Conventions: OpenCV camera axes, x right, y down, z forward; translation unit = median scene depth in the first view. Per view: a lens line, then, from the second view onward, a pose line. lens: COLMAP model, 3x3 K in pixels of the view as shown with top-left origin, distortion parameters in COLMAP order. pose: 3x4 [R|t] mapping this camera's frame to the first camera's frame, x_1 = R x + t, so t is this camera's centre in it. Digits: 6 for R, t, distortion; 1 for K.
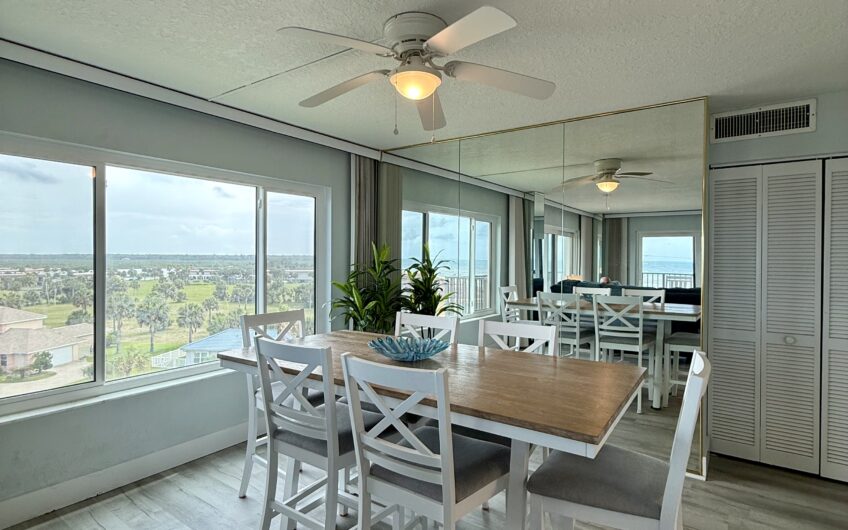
lens RADIAL K [[456.1, 0, 424.8], [0, 456.1, 264.8], [0, 0, 1]] dist [-0.002772, 0.001619]
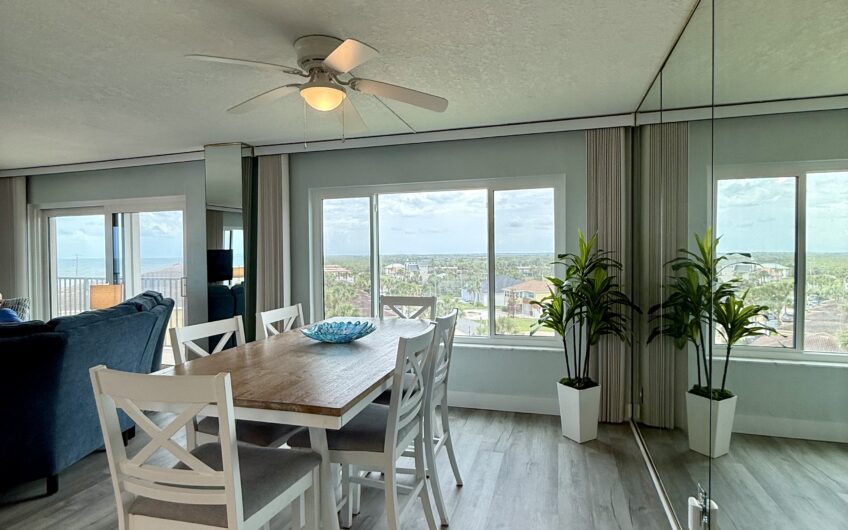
lens RADIAL K [[456.1, 0, 424.3], [0, 456.1, 263.5], [0, 0, 1]] dist [-0.002772, 0.001619]
pose [[0.332678, 0.011526, -0.942970, 0.549787], [-0.000362, 0.999927, 0.012094, -0.000213], [0.943040, -0.003682, 0.332658, 0.417399]]
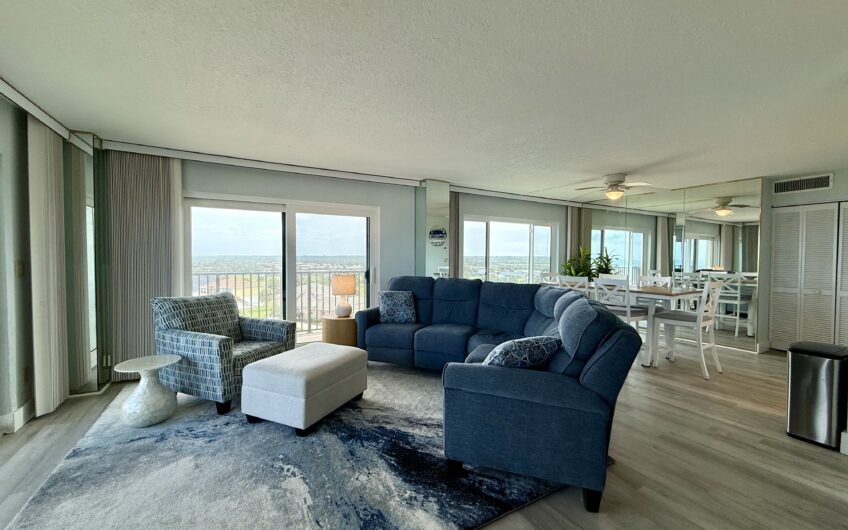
lens RADIAL K [[340.1, 0, 422.9], [0, 340.1, 264.6], [0, 0, 1]] dist [-0.000995, 0.000522]
pose [[0.907155, 0.009701, -0.420684, -0.105644], [-0.007589, 0.999949, 0.006695, 0.032152], [0.420728, -0.002881, 0.907182, -0.766034]]
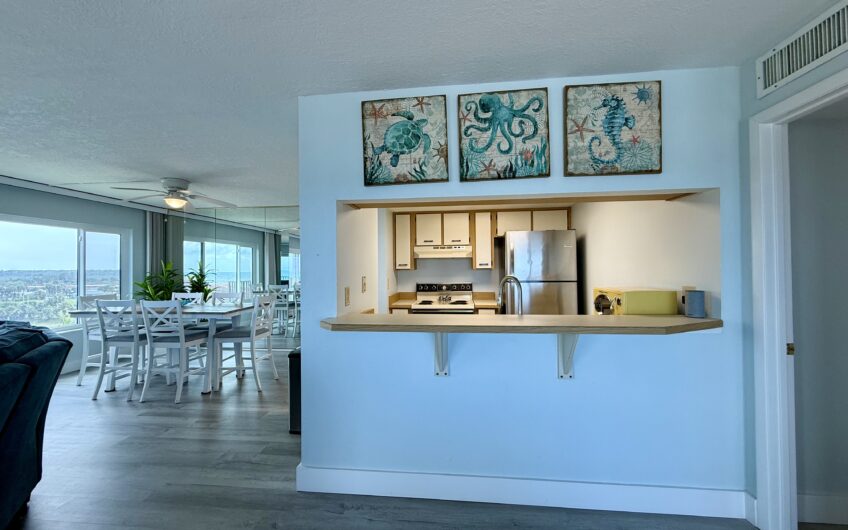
lens RADIAL K [[340.1, 0, 419.7], [0, 340.1, 265.6], [0, 0, 1]] dist [-0.000995, 0.000522]
pose [[0.873662, -0.008614, 0.486457, 0.122414], [0.021207, 0.999567, -0.020387, 0.021879], [-0.486071, 0.028128, 0.873467, -0.675449]]
